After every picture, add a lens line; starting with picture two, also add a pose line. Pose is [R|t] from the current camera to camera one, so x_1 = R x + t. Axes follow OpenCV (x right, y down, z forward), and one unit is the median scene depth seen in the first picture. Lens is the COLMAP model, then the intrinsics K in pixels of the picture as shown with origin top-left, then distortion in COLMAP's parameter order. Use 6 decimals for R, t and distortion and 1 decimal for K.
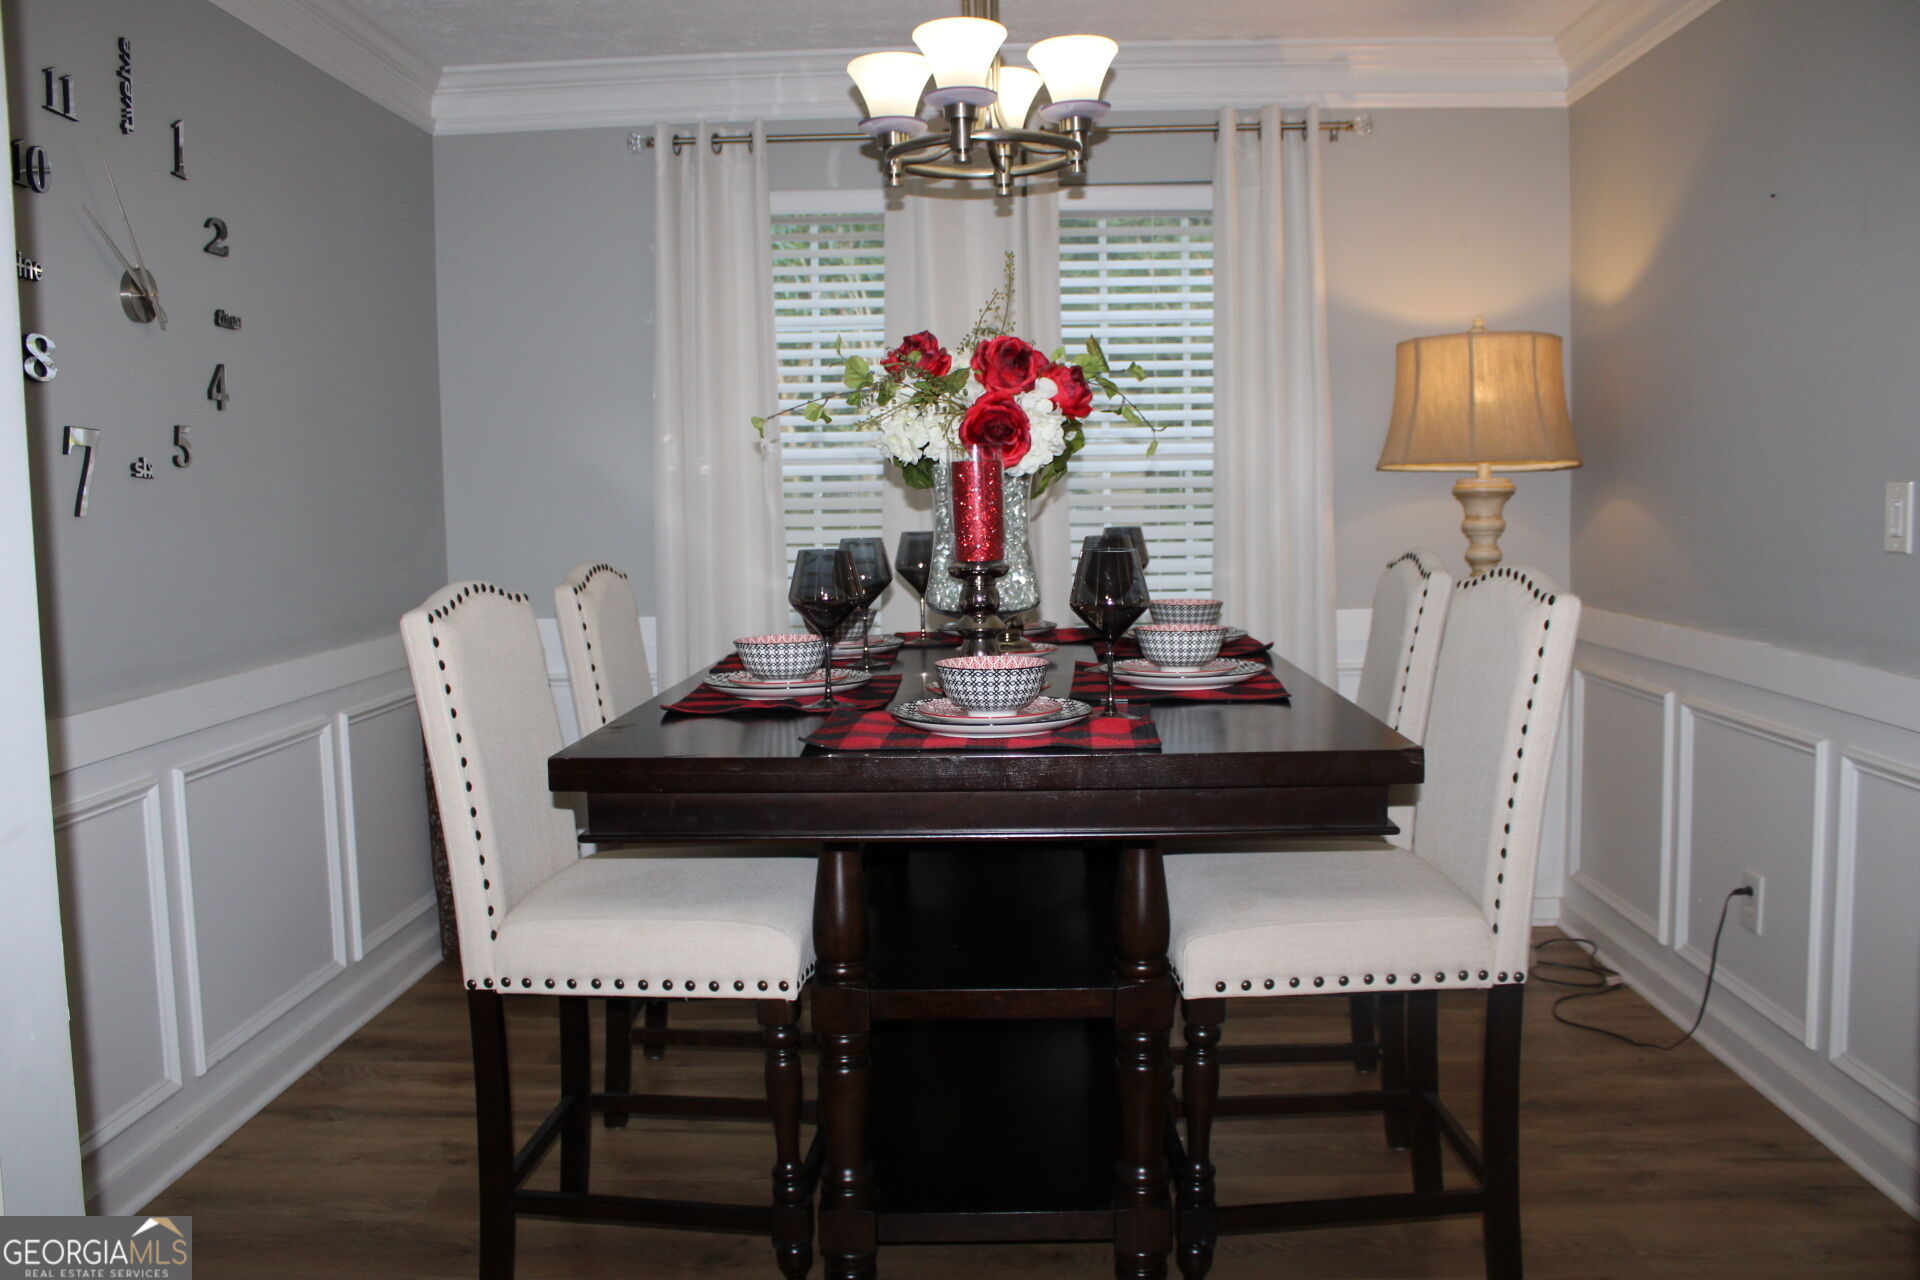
lens RADIAL K [[1609.2, 0, 951.7], [0, 1609.2, 628.8], [0, 0, 1]] dist [-0.163674, 0.152271]
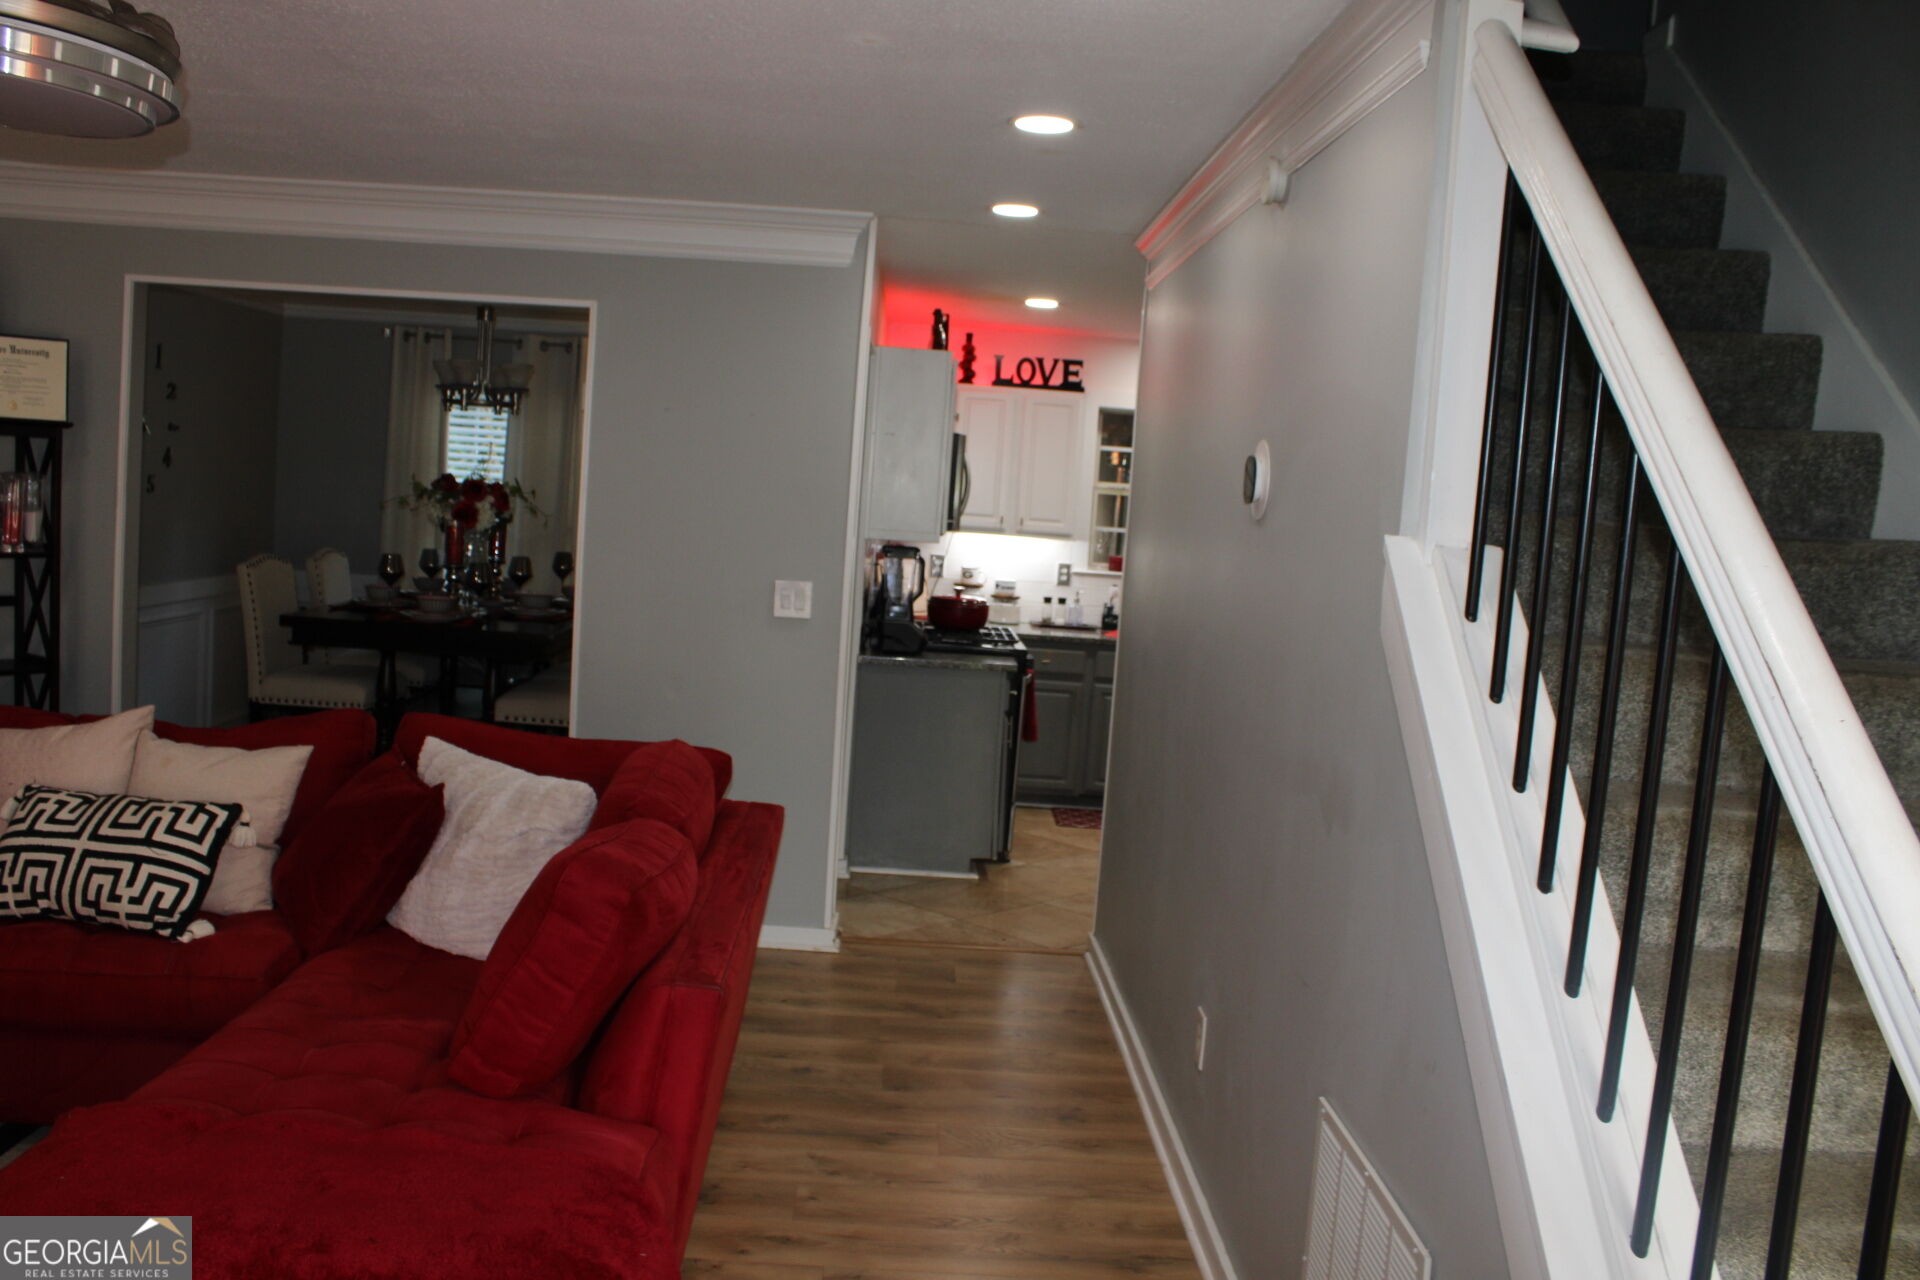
lens RADIAL K [[1609.2, 0, 951.7], [0, 1609.2, 628.8], [0, 0, 1]] dist [-0.163674, 0.152271]
pose [[0.993763, 0.083158, 0.074301, 0.631399], [-0.083126, 0.996533, -0.003534, 0.008101], [-0.074337, -0.002664, 0.997230, -1.645784]]
